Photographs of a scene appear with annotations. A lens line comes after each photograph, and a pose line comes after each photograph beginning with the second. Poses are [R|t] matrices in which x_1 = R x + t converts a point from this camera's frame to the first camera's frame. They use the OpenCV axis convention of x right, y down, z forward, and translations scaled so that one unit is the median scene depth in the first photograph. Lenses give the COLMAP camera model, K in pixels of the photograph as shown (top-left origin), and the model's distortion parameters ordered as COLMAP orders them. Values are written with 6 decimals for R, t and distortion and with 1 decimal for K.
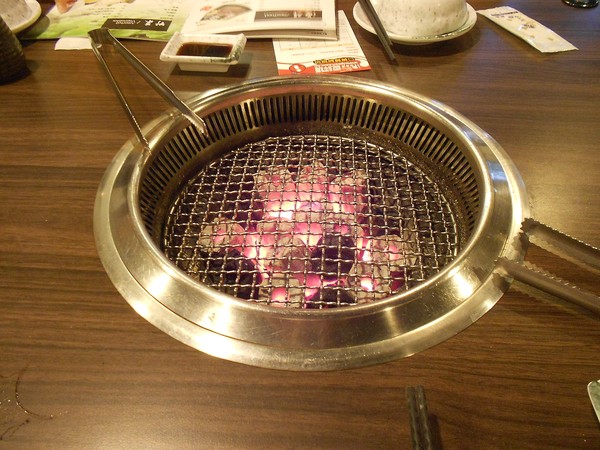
lens RADIAL K [[452.8, 0, 300.0], [0, 452.8, 225.0], [0, 0, 1]] dist [0.040286, -0.000526]
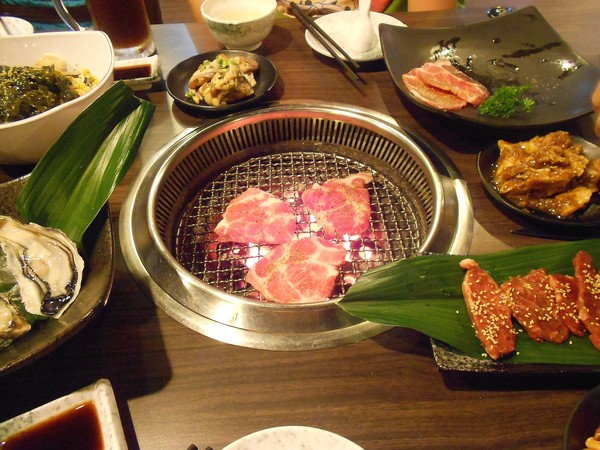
lens RADIAL K [[481.1, 0, 303.1], [0, 481.1, 218.2], [0, 0, 1]] dist [0.013560, 0.005378]
pose [[0.990872, -0.093602, 0.097008, -0.073329], [0.093593, 0.995600, 0.004651, -0.038274], [-0.097016, 0.004471, 0.995273, -0.224889]]
